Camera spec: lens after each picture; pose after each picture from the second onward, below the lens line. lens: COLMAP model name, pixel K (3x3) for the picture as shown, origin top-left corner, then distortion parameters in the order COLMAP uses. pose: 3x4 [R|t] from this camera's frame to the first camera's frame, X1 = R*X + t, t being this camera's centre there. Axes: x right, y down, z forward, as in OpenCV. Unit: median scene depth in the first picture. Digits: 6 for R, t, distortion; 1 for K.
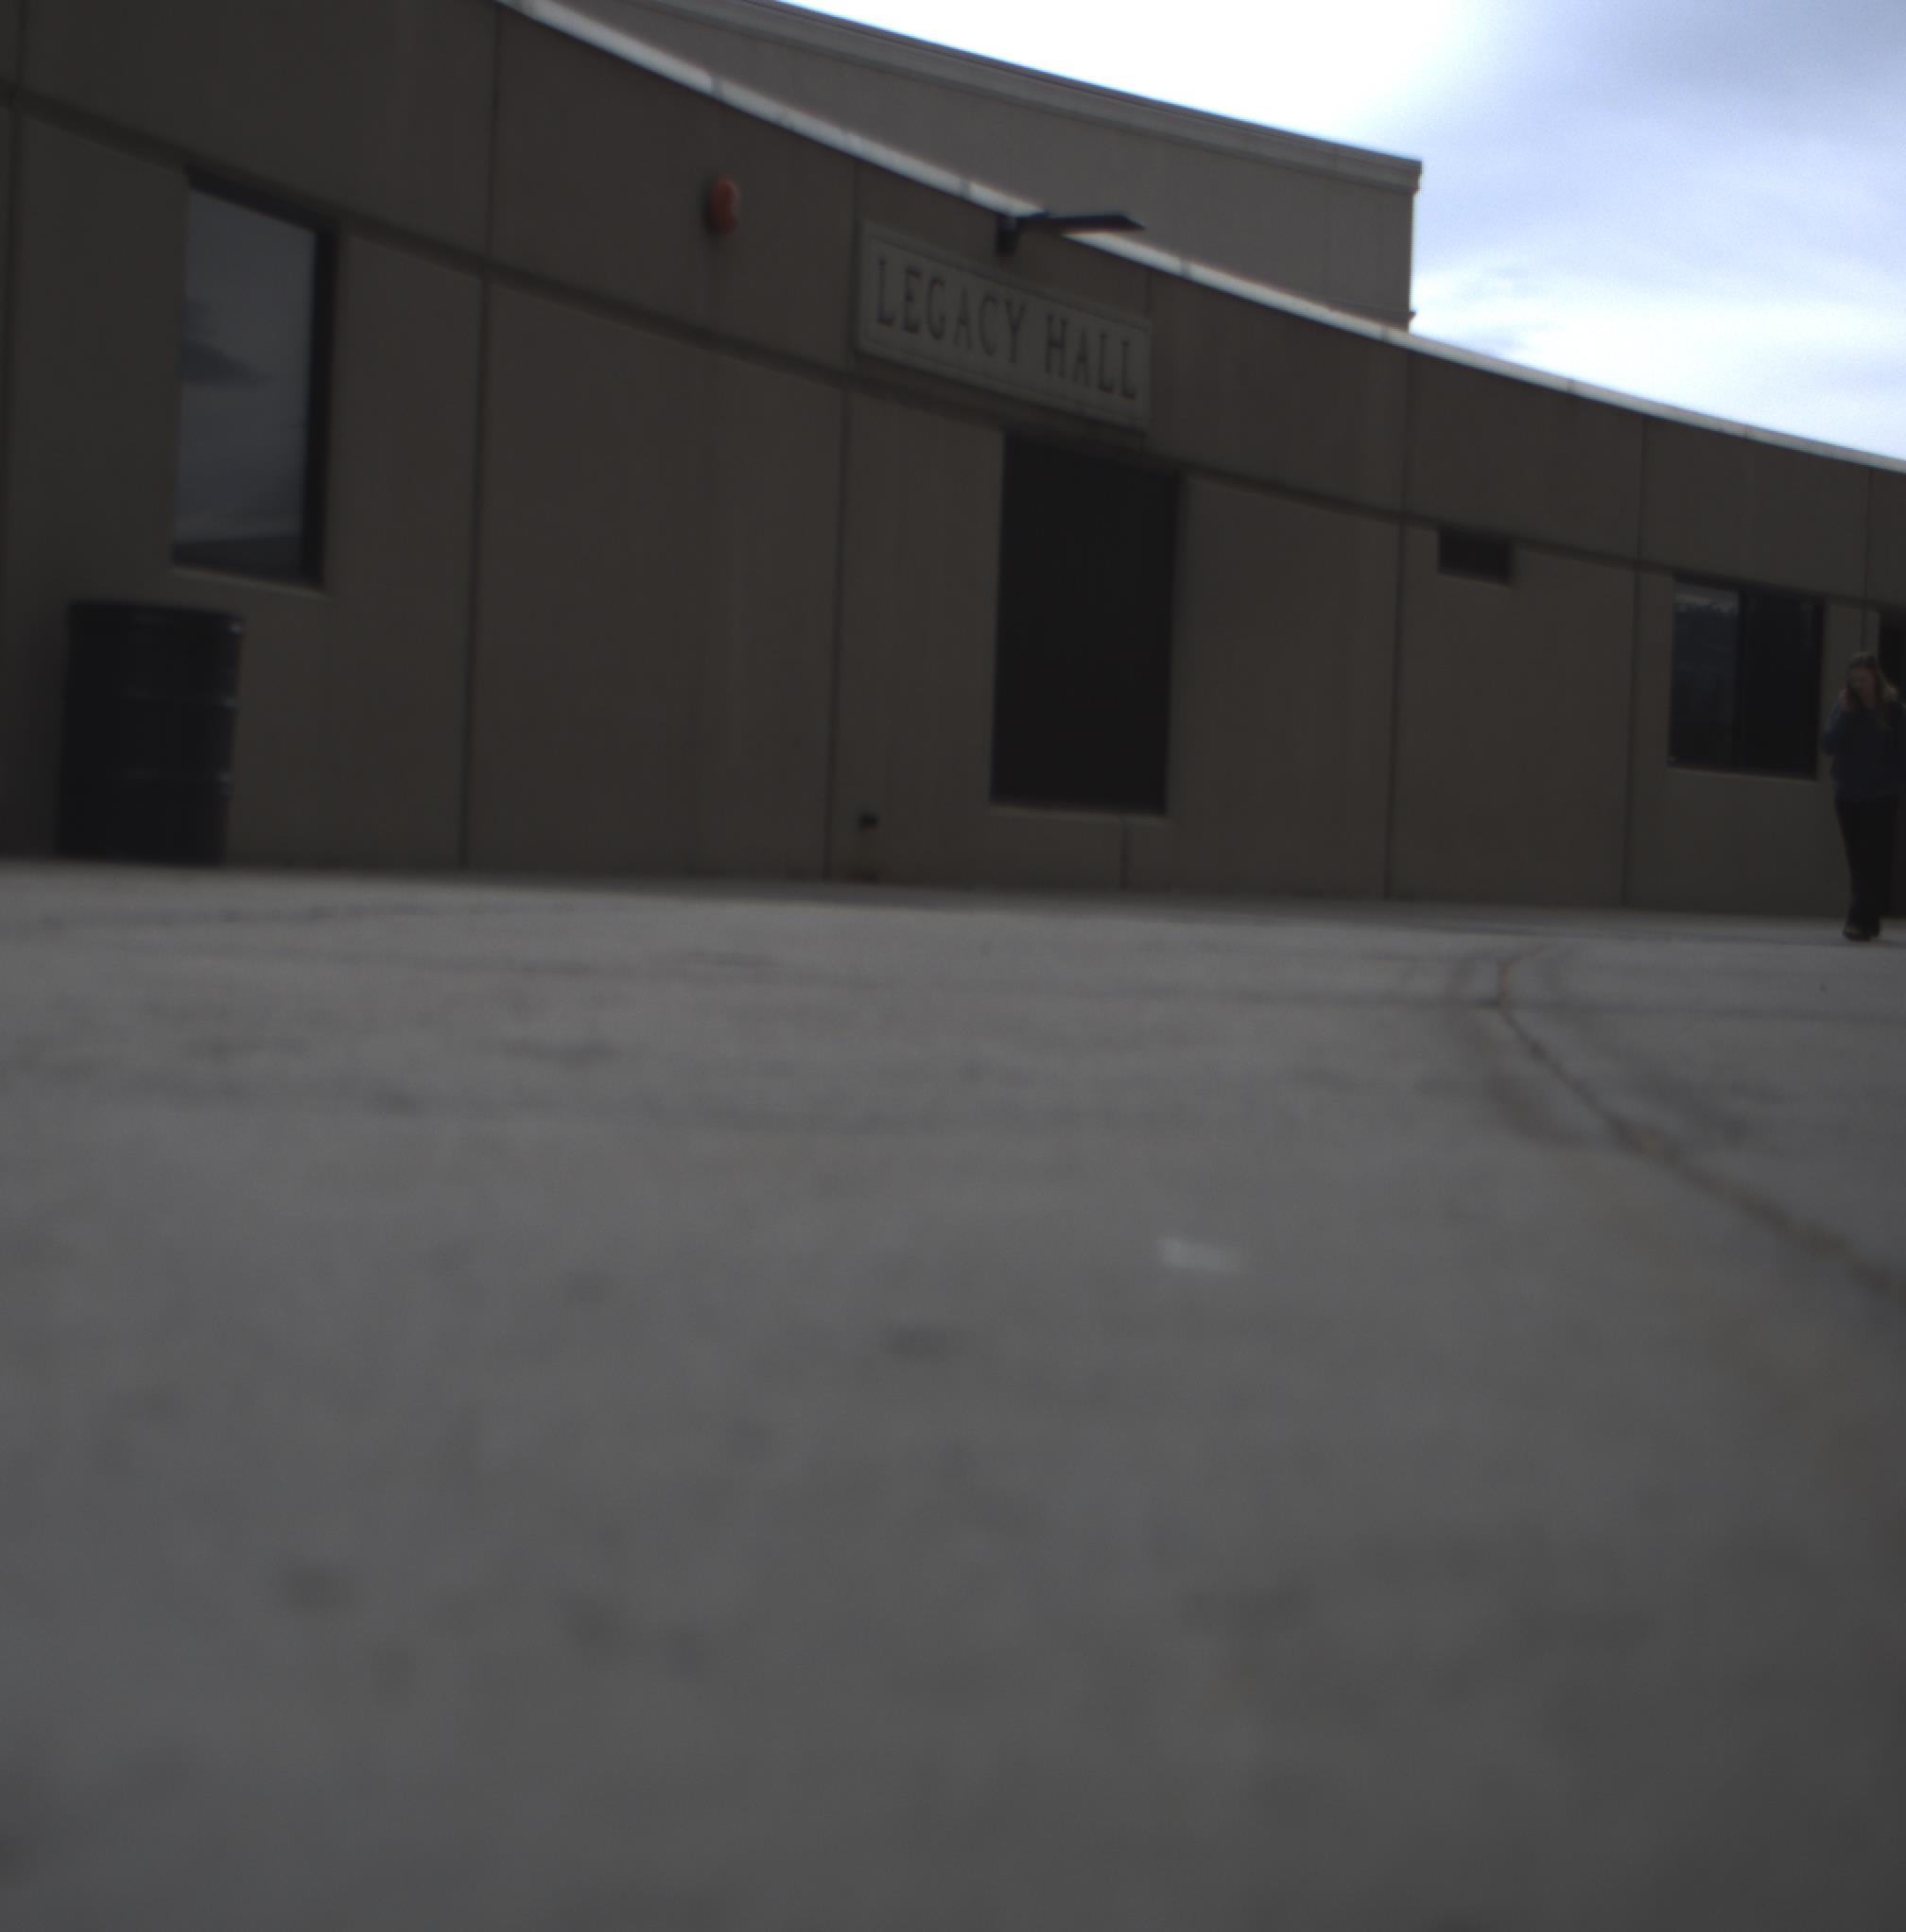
lens RADIAL K [[4599.1, 0, 764.3], [0, 4599.1, 860.4], [0, 0, 1]] dist [-0.139001, 1.145416]
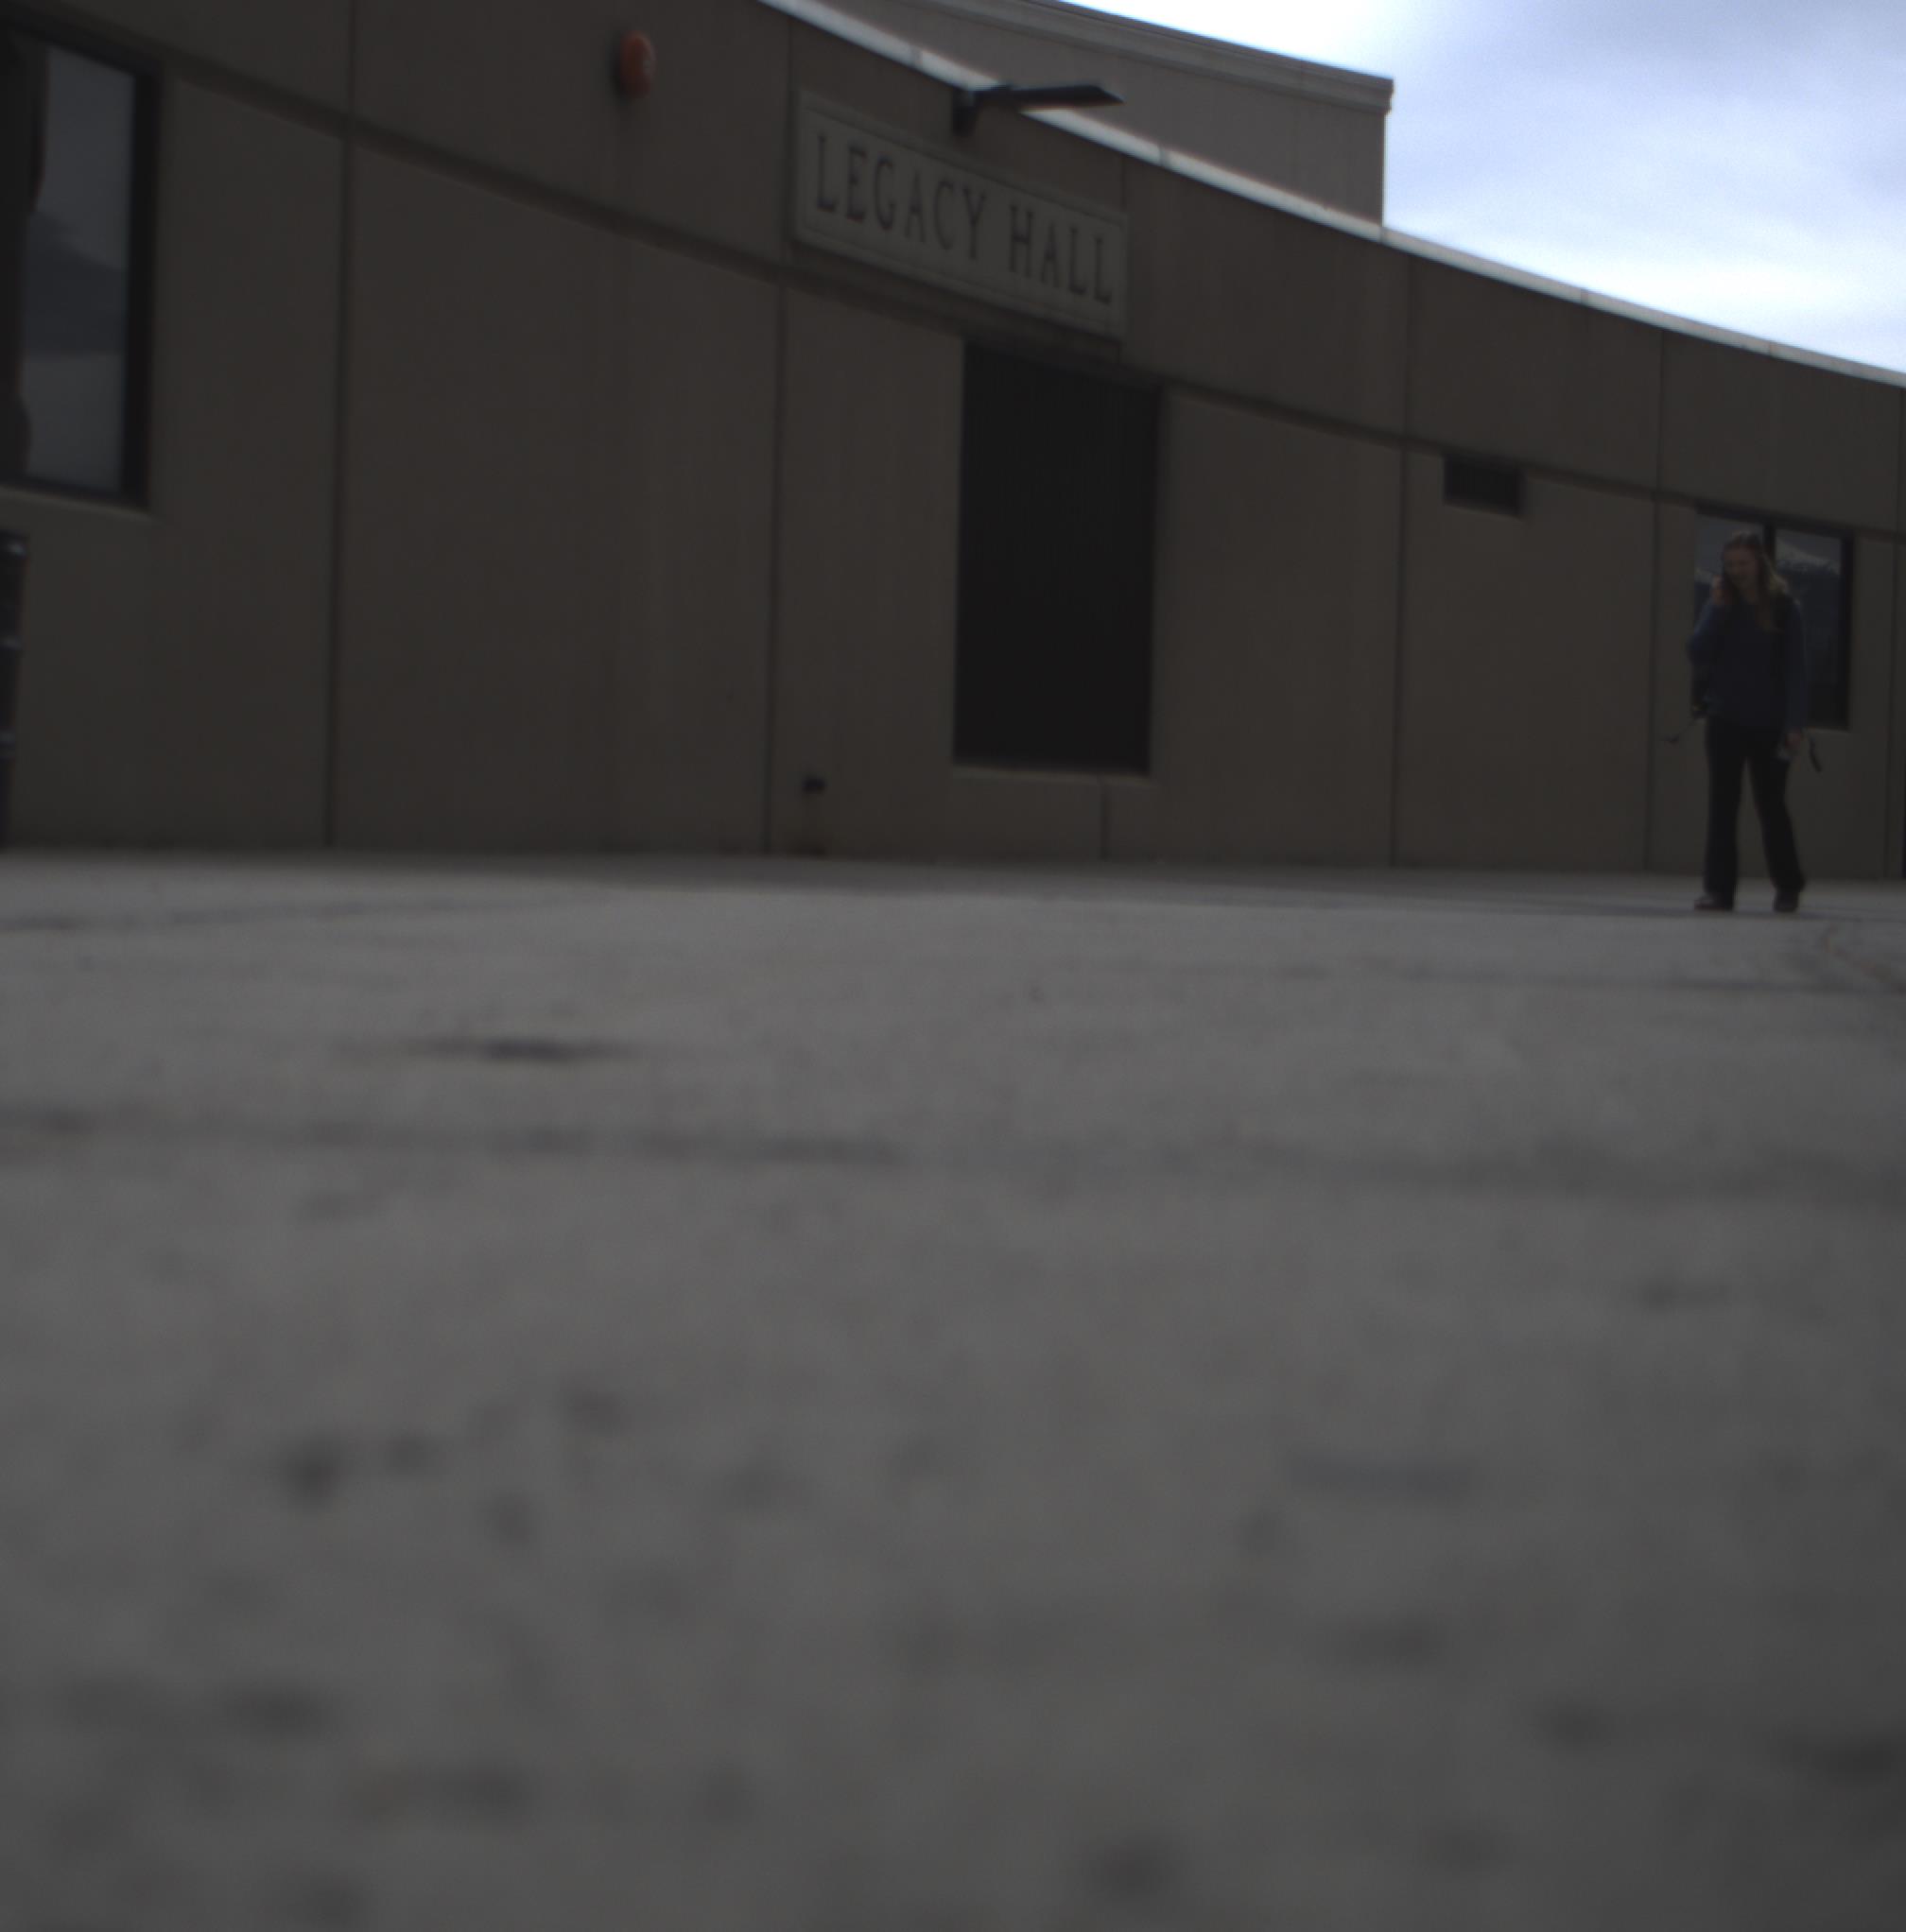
lens RADIAL K [[4599.1, 0, 764.3], [0, 4599.1, 860.4], [0, 0, 1]] dist [-0.139001, 1.145416]
pose [[0.999853, -0.012582, 0.011624, 0.002871], [0.012508, 0.999901, 0.006410, -0.000053], [-0.011703, -0.006264, 0.999912, 0.124069]]
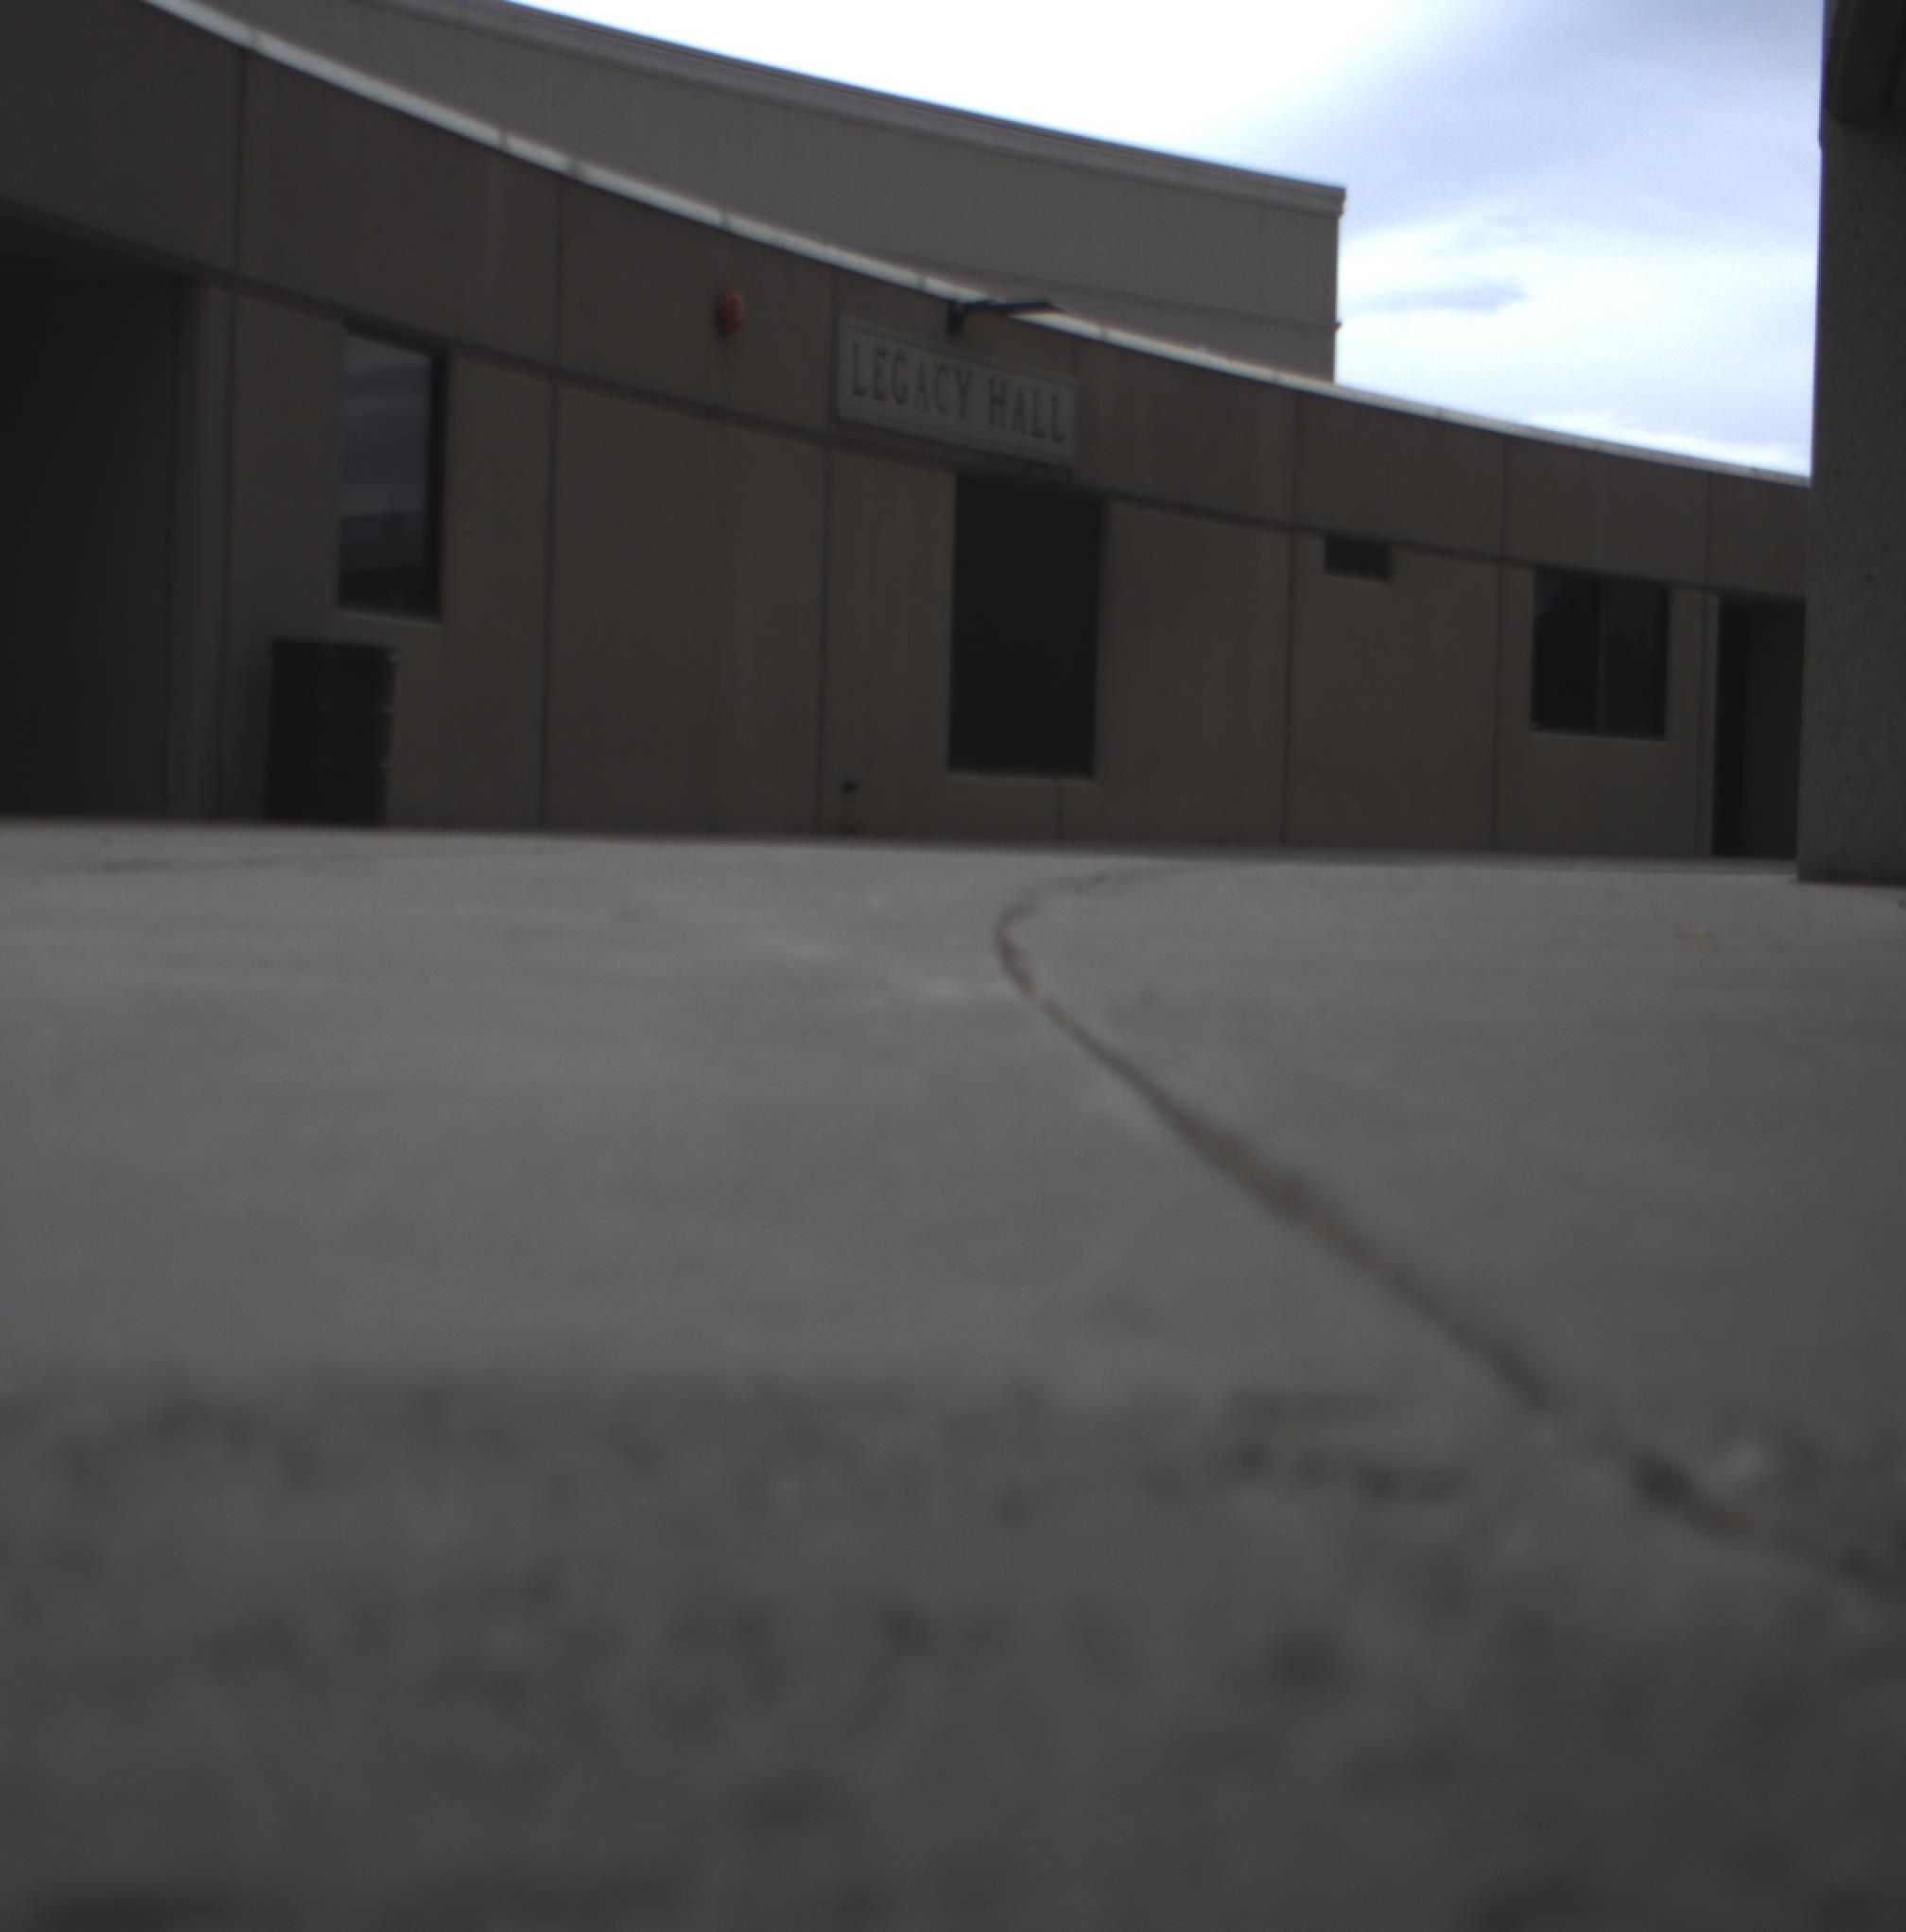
lens RADIAL K [[4599.1, 0, 764.3], [0, 4599.1, 860.4], [0, 0, 1]] dist [-0.139001, 1.145416]
pose [[0.999933, -0.011550, 0.000377, -0.001603], [0.011546, 0.999895, 0.008755, 0.000330], [-0.000478, -0.008750, 0.999962, -0.247279]]
